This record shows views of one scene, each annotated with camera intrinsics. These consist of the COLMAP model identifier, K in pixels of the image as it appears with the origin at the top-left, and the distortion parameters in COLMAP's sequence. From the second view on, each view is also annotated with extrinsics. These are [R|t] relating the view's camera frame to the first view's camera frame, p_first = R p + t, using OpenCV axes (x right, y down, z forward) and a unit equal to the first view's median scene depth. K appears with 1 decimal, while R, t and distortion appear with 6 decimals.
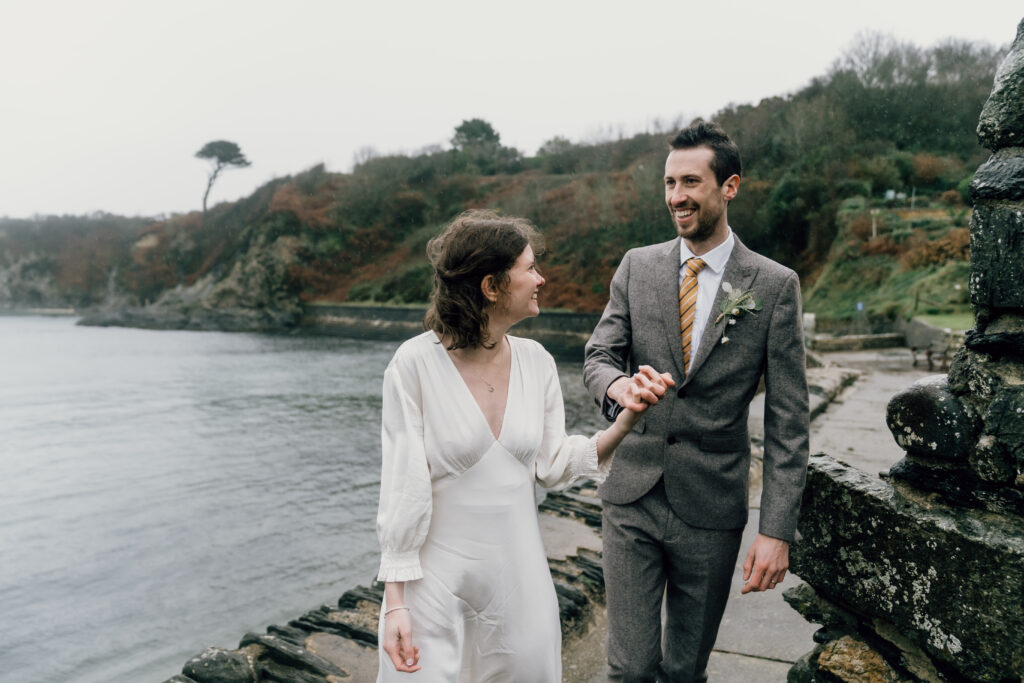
lens RADIAL K [[817.1, 0, 512.0], [0, 817.1, 341.5], [0, 0, 1]] dist [-0.008377, 0.003525]
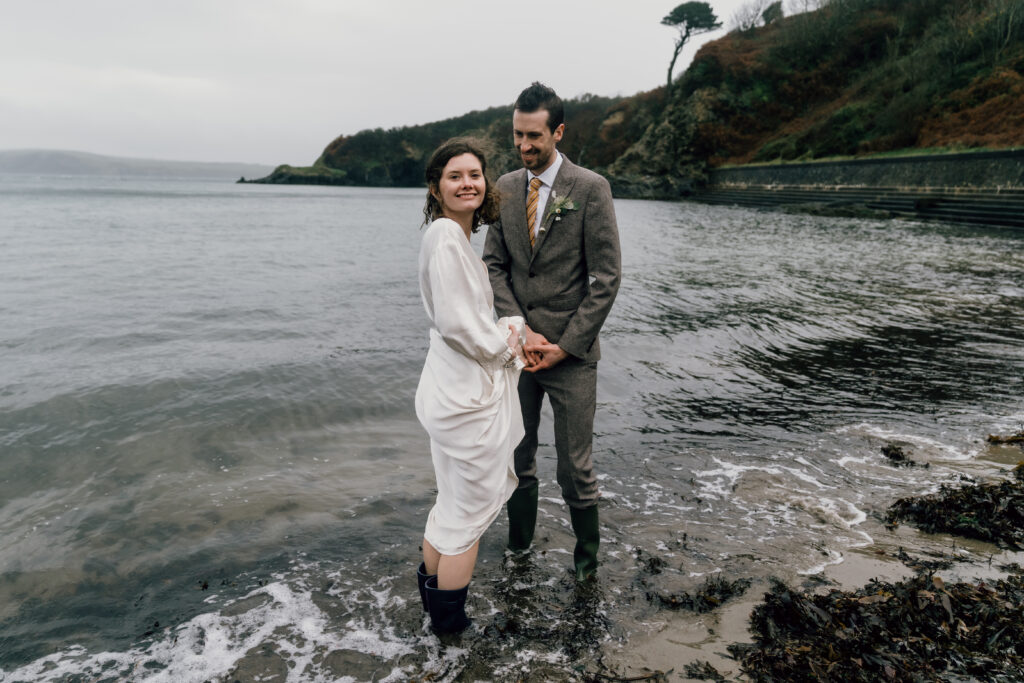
lens RADIAL K [[733.0, 0, 512.0], [0, 733.0, 341.5], [0, 0, 1]] dist [-0.000490, 0.002041]
pose [[0.781988, 0.129555, -0.609680, 0.090583], [-0.041401, 0.986796, 0.156589, 0.026254], [0.621917, -0.097209, 0.777026, 0.398343]]
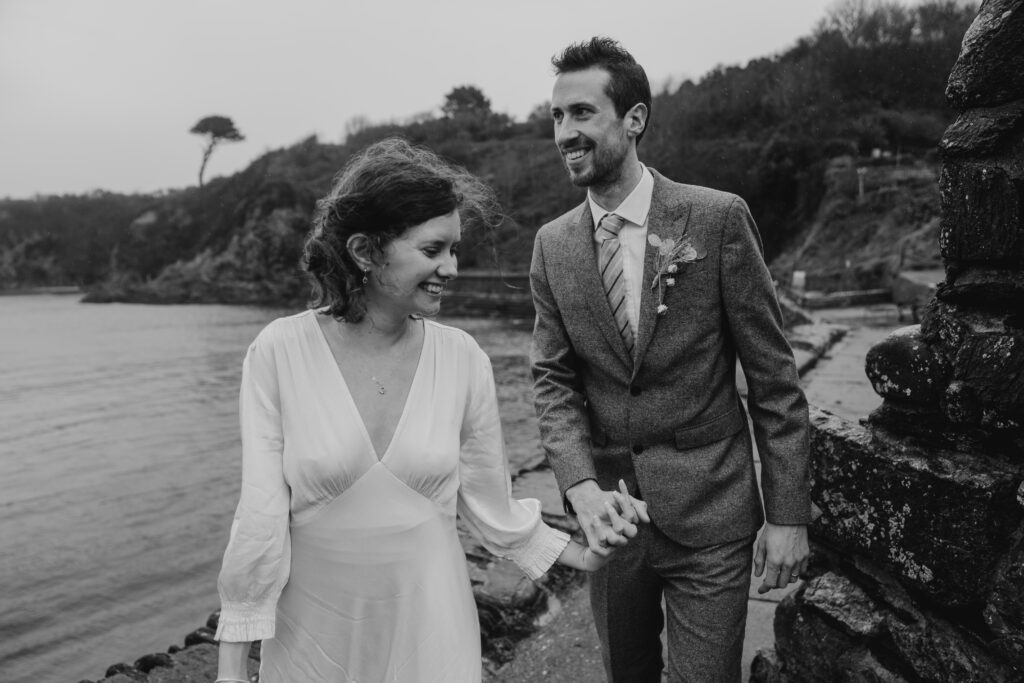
lens RADIAL K [[813.2, 0, 509.2], [0, 813.2, 341.8], [0, 0, 1]] dist [-0.102549, 0.115668]
pose [[0.999670, -0.025664, 0.000632, -0.000154], [0.025613, 0.998751, 0.042904, 0.000232], [-0.001733, -0.042874, 0.999079, -0.002089]]
